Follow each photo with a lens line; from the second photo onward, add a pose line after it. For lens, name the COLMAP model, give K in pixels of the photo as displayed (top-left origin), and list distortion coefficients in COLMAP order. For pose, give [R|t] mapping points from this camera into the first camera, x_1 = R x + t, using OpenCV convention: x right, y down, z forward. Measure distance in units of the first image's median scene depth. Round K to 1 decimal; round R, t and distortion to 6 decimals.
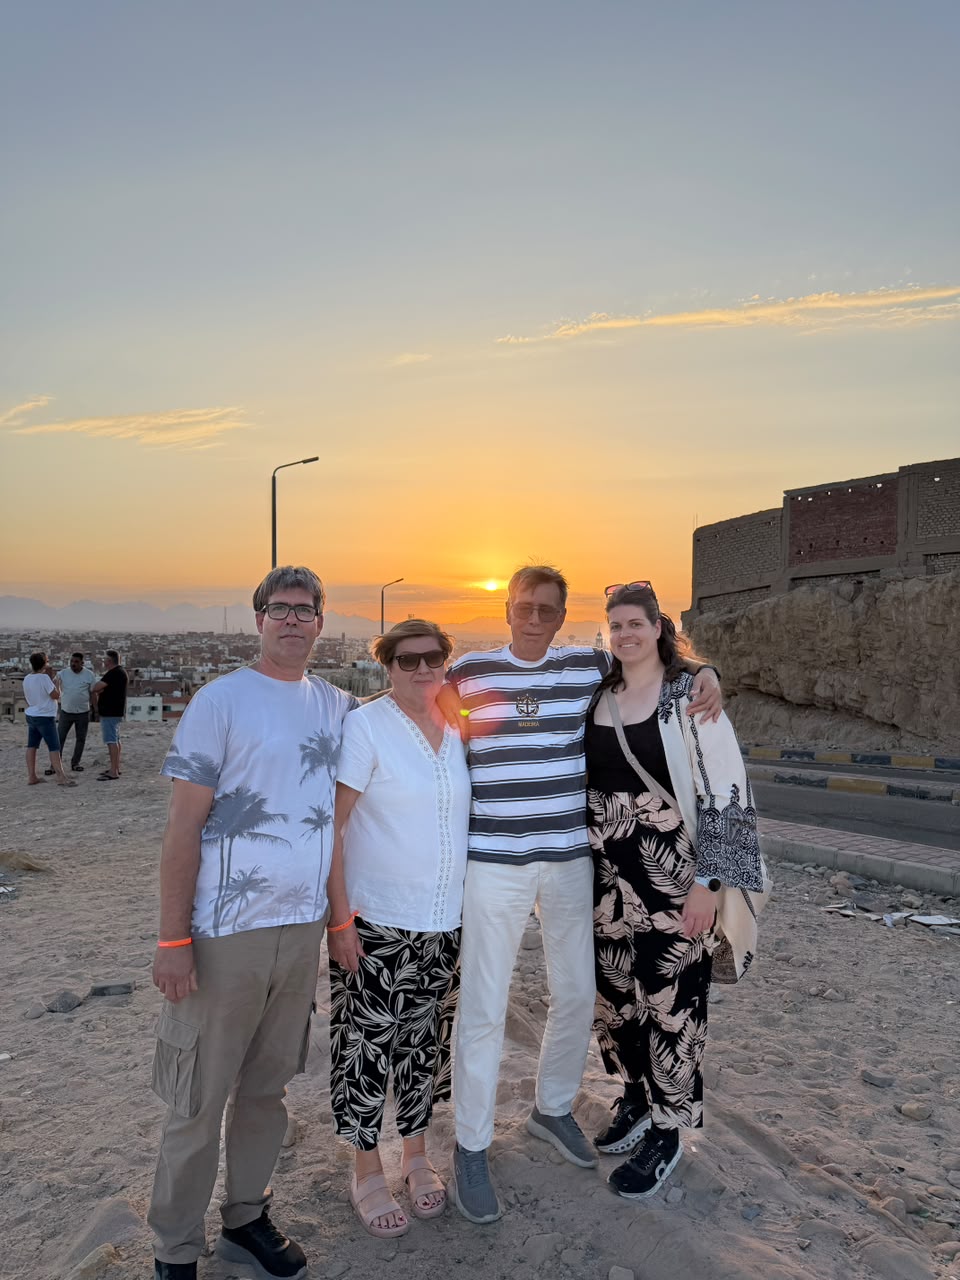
lens RADIAL K [[932.9, 0, 480.0], [0, 932.9, 640.0], [0, 0, 1]] dist [0.023110, -0.028367]
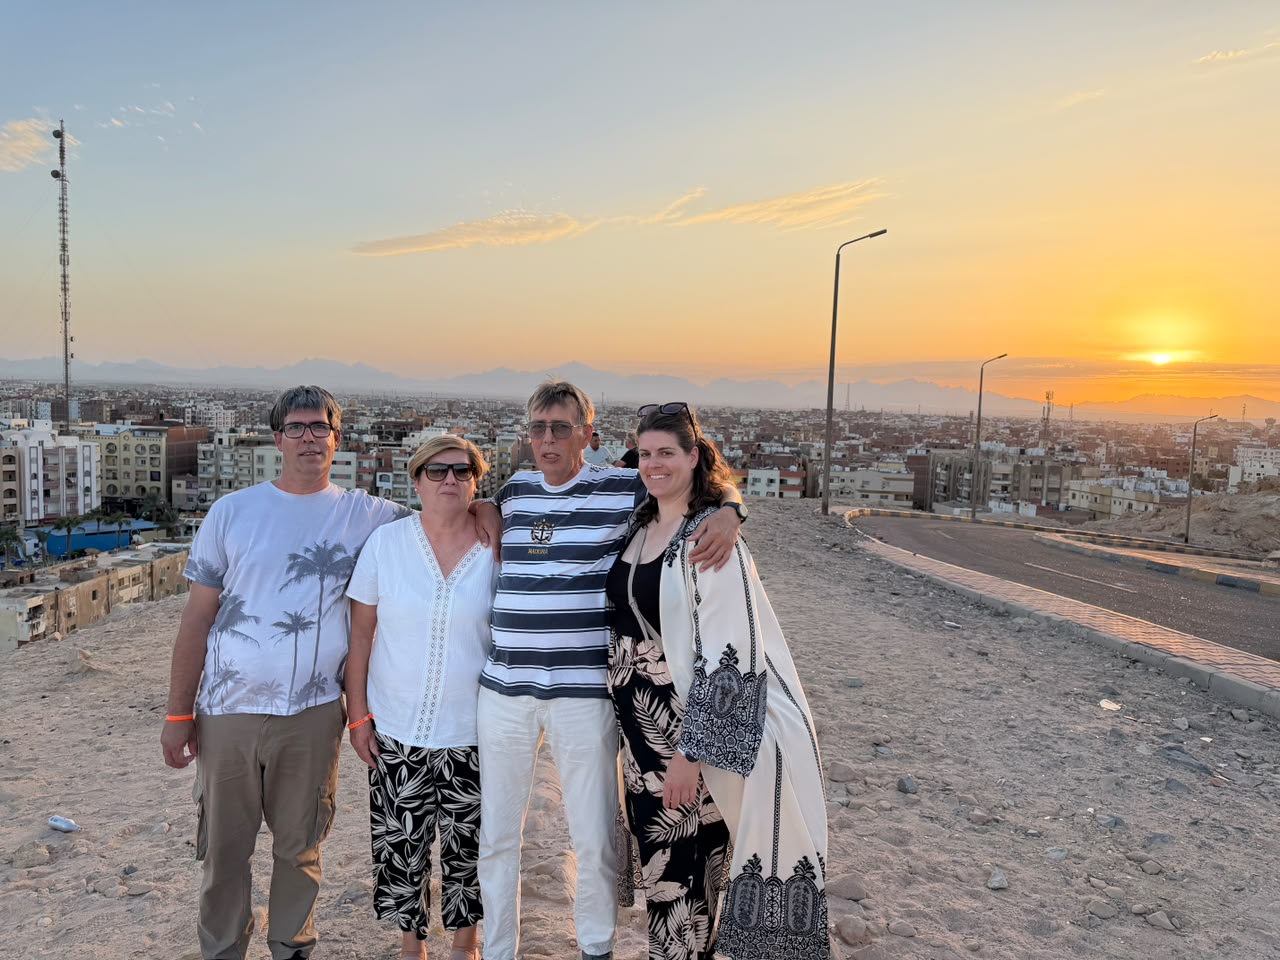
lens RADIAL K [[932.9, 0, 640.0], [0, 932.9, 480.0], [0, 0, 1]] dist [0.023110, -0.028367]
pose [[0.860743, 0.052897, -0.506283, 0.605831], [-0.016965, 0.997015, 0.075326, -0.054360], [0.508756, -0.056247, 0.859071, 0.238265]]
